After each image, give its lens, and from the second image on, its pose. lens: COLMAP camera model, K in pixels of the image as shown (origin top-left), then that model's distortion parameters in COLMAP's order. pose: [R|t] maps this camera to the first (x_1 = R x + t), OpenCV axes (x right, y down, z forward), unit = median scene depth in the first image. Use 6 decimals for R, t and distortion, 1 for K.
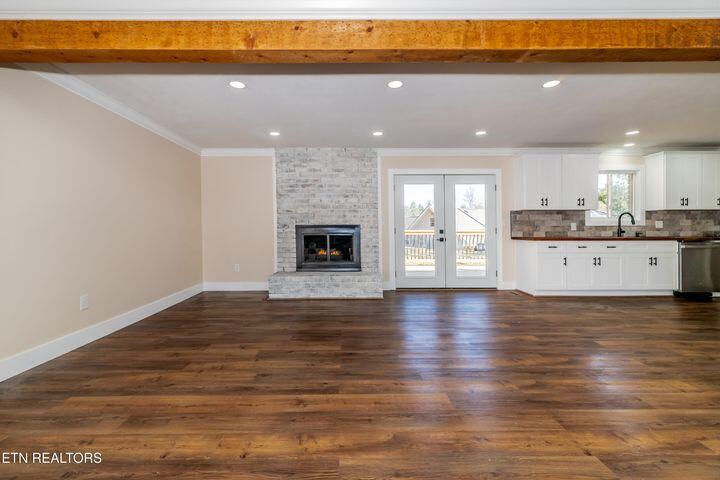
lens RADIAL K [[294.7, 0, 358.8], [0, 294.7, 228.1], [0, 0, 1]] dist [-0.000834, -0.000066]
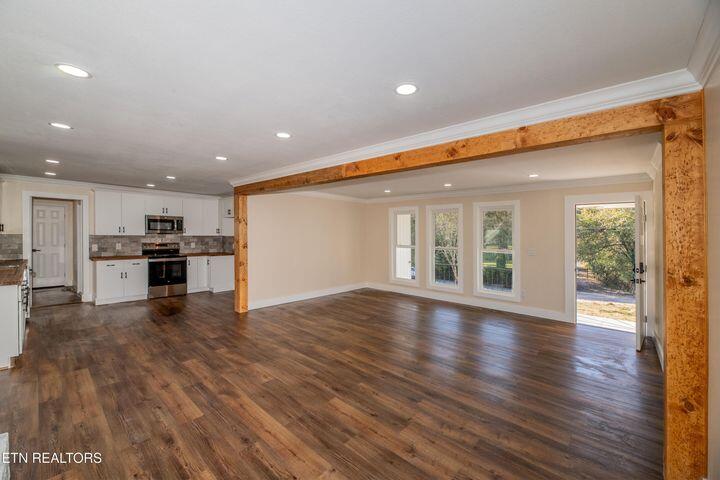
lens RADIAL K [[309.3, 0, 362.3], [0, 309.3, 246.0], [0, 0, 1]] dist [0.000504, 0.000228]
pose [[-0.720010, -0.036480, 0.693004, -0.427354], [-0.013949, 0.999176, 0.038104, -0.078035], [-0.693823, 0.017768, -0.719926, 0.847501]]
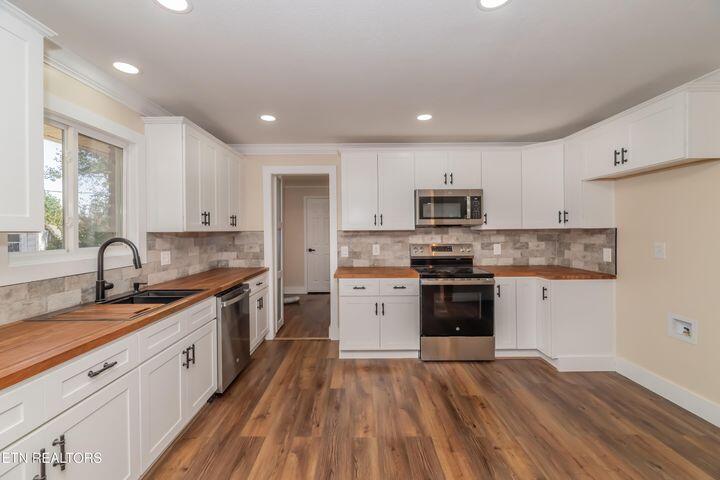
lens RADIAL K [[296.2, 0, 350.3], [0, 296.2, 222.7], [0, 0, 1]] dist [-0.000933, -0.000107]
pose [[0.028598, 0.029390, 0.999159, 0.508350], [0.008100, 0.999528, -0.029633, -0.056843], [-0.999558, 0.008941, 0.028346, 0.661543]]
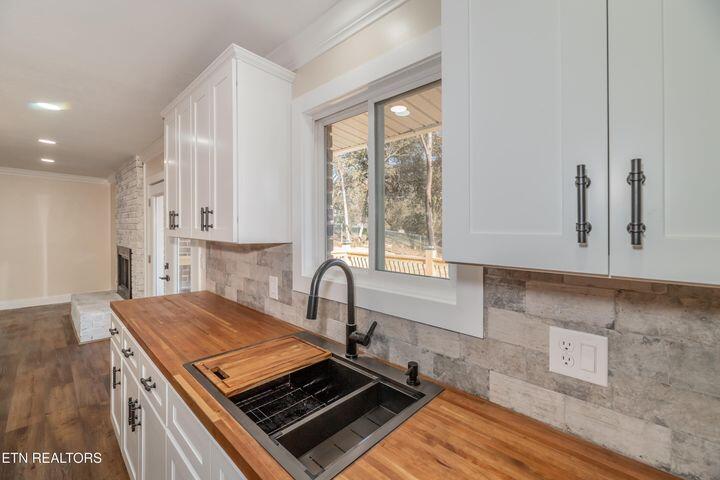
lens RADIAL K [[292.2, 0, 369.5], [0, 292.2, 235.4], [0, 0, 1]] dist [-0.000608, -0.000015]
pose [[0.740088, 0.023380, -0.672104, 1.043172], [-0.021642, 0.999706, 0.010945, -0.072344], [0.672162, 0.006445, 0.740376, 0.822036]]
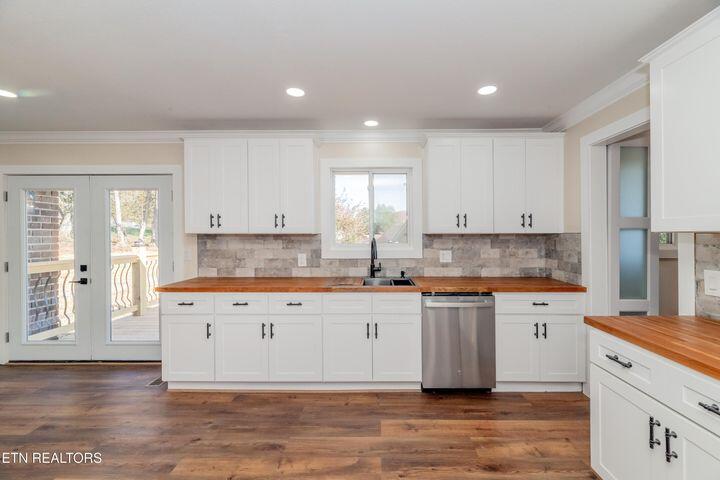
lens RADIAL K [[300.3, 0, 380.5], [0, 300.3, 230.2], [0, 0, 1]] dist [0.000369, -0.000046]
pose [[0.999945, 0.000196, -0.010470, 0.896619], [-0.000344, 0.999900, -0.014167, -0.057236], [0.010466, 0.014169, 0.999845, 0.388433]]
